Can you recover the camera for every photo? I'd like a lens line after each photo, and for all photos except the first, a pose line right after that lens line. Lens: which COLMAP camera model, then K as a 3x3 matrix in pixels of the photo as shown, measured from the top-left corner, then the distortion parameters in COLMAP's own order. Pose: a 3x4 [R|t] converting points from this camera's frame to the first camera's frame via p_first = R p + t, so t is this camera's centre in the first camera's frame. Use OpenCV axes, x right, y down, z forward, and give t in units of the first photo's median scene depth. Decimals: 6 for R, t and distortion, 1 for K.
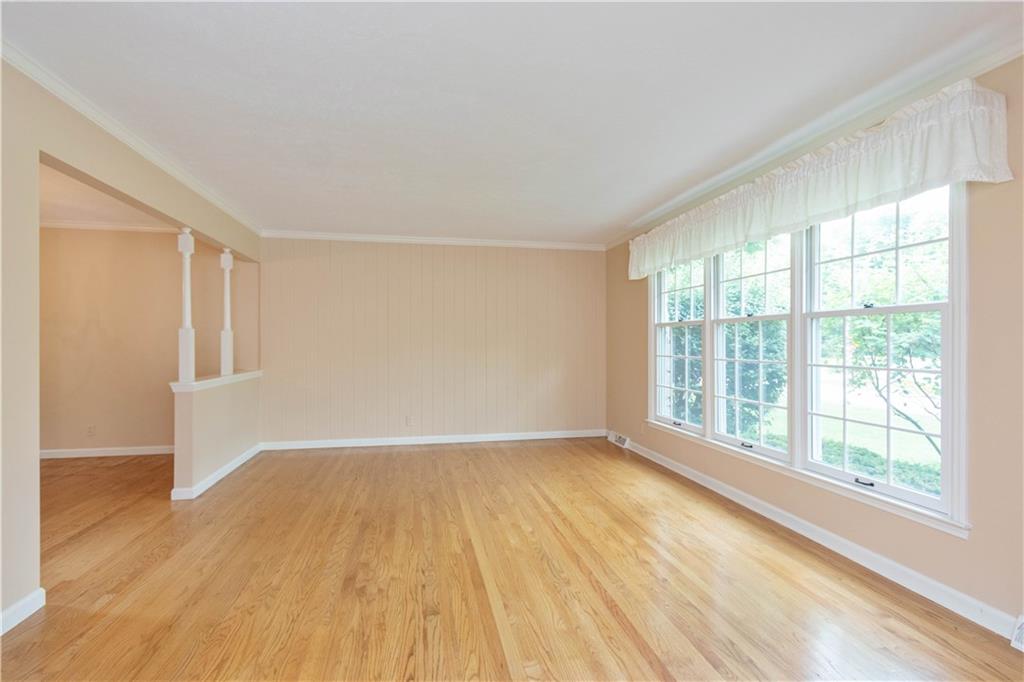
lens RADIAL K [[489.5, 0, 504.4], [0, 489.5, 321.5], [0, 0, 1]] dist [0.001369, 0.000136]
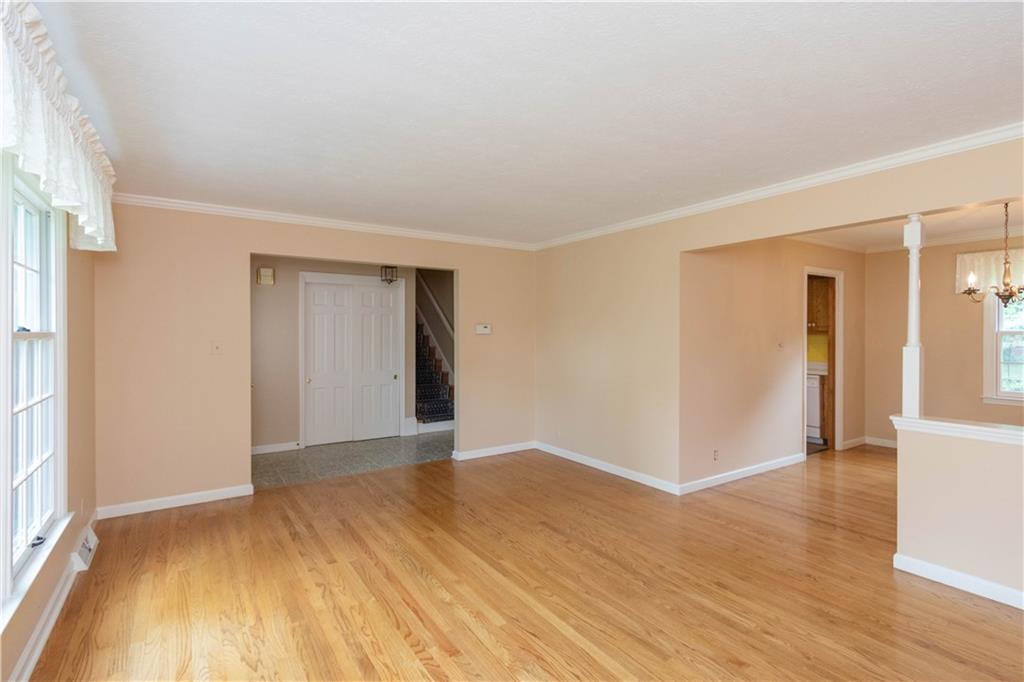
lens RADIAL K [[491.1, 0, 512.0], [0, 491.1, 341.0], [0, 0, 1]] dist [0.001917, 0.000193]
pose [[-0.919940, 0.003809, -0.392040, 0.299441], [0.009850, 0.999862, -0.013399, 0.006344], [0.391935, -0.016188, -0.919850, 1.972550]]
